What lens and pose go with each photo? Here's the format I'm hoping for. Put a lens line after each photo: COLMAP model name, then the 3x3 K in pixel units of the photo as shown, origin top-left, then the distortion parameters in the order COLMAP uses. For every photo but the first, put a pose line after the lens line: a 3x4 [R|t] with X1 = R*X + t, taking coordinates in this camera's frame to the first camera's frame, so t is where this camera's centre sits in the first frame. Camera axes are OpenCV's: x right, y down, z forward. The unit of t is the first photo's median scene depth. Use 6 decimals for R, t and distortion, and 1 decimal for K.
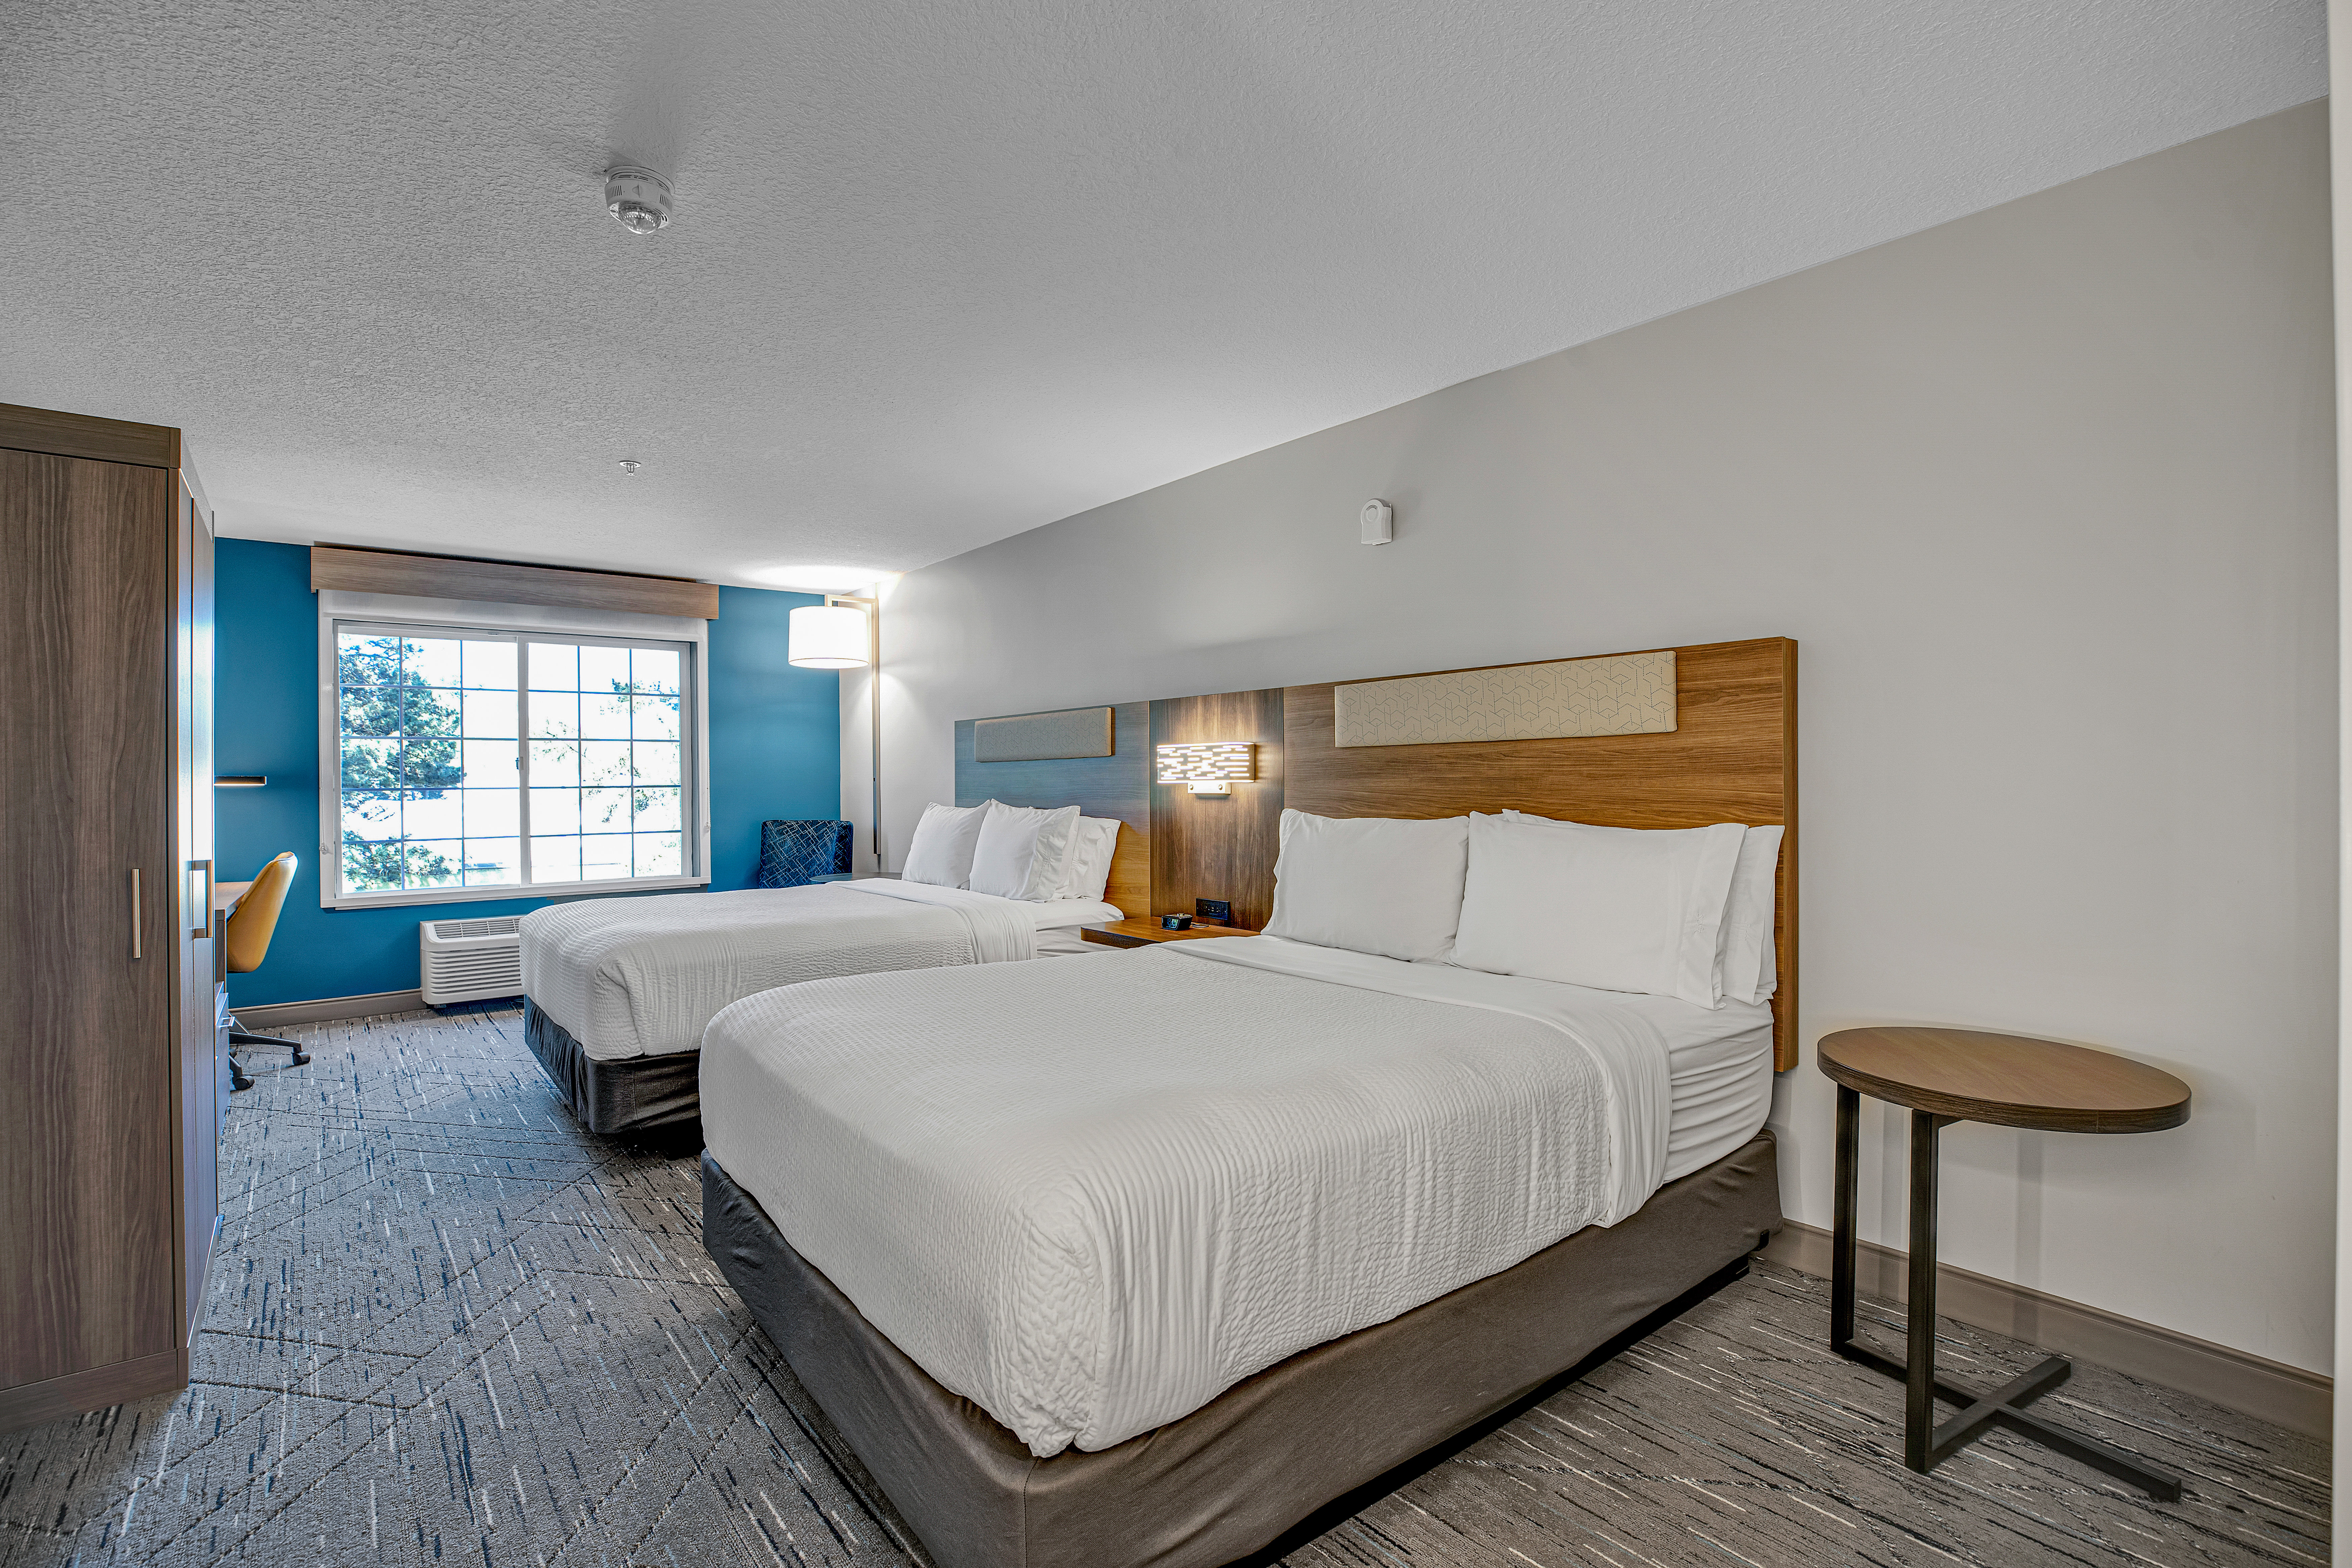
lens RADIAL K [[1081.9, 0, 1176.0], [0, 1081.9, 784.0], [0, 0, 1]] dist [-0.043634, 0.011393]
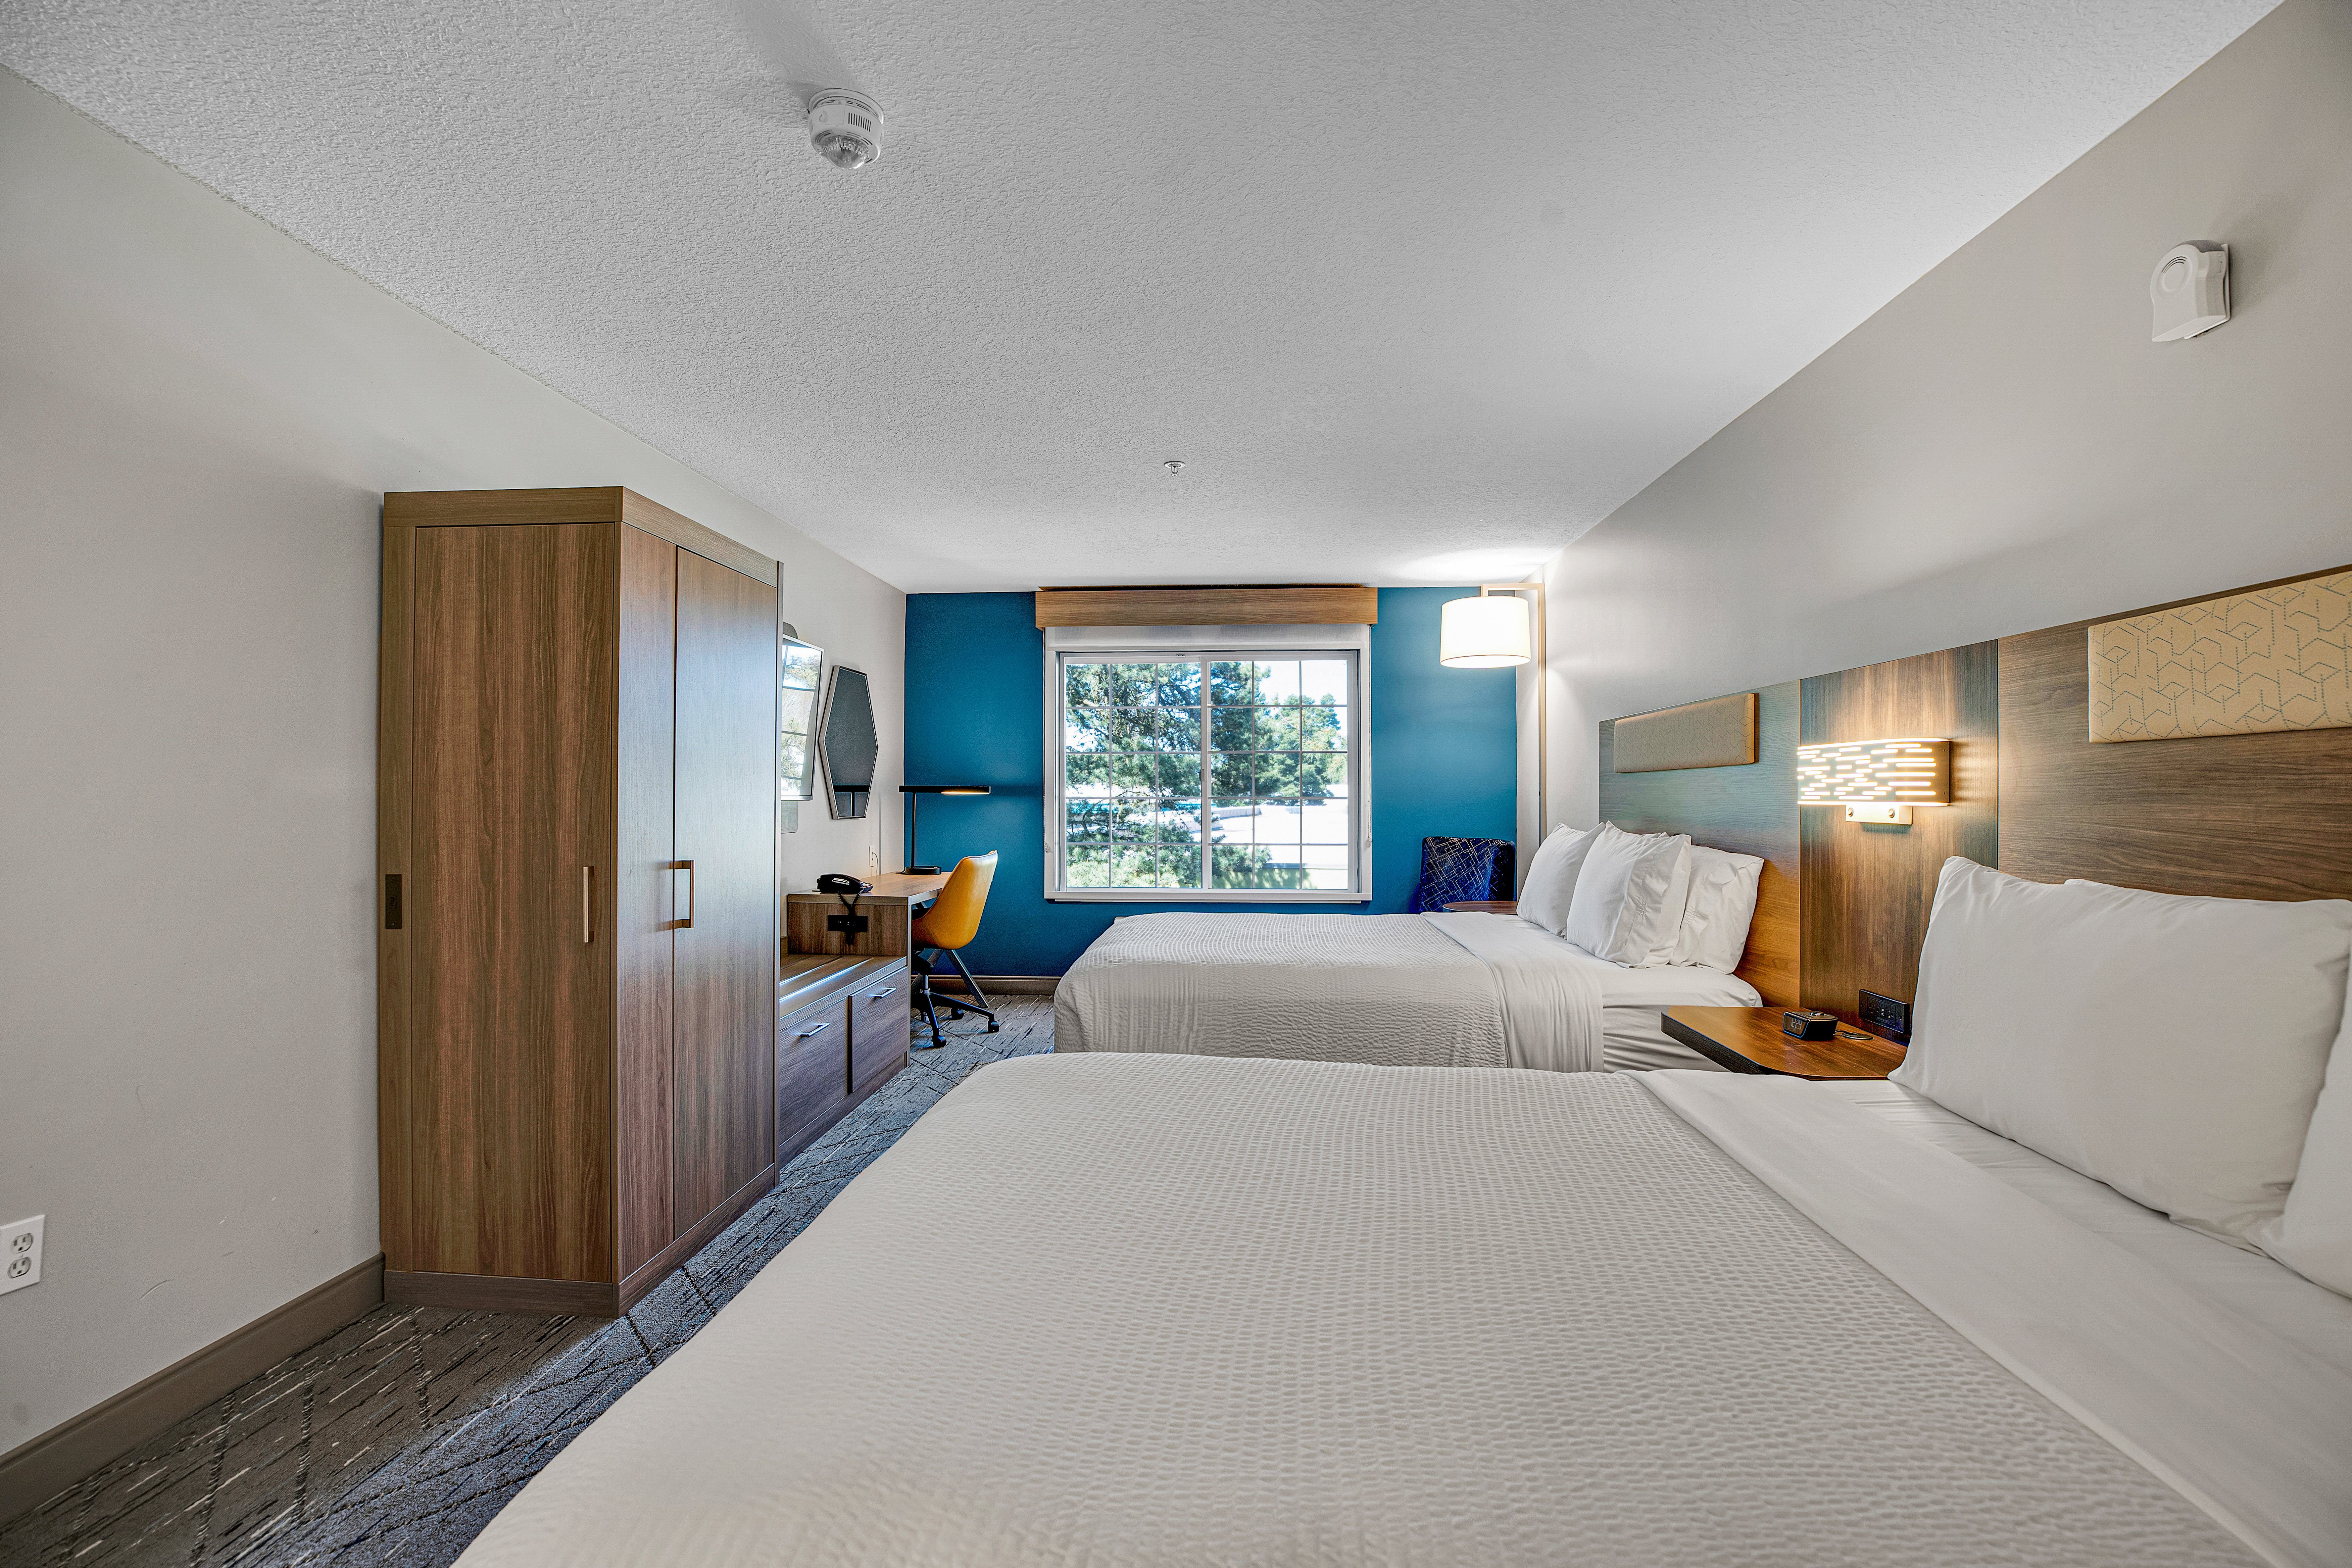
lens RADIAL K [[1081.9, 0, 1176.0], [0, 1081.9, 784.0], [0, 0, 1]] dist [-0.043634, 0.011393]
pose [[0.730876, 0.003585, -0.682501, 0.146623], [-0.010677, 0.999924, -0.006181, -0.005171], [0.682427, 0.011804, 0.730859, 0.276224]]
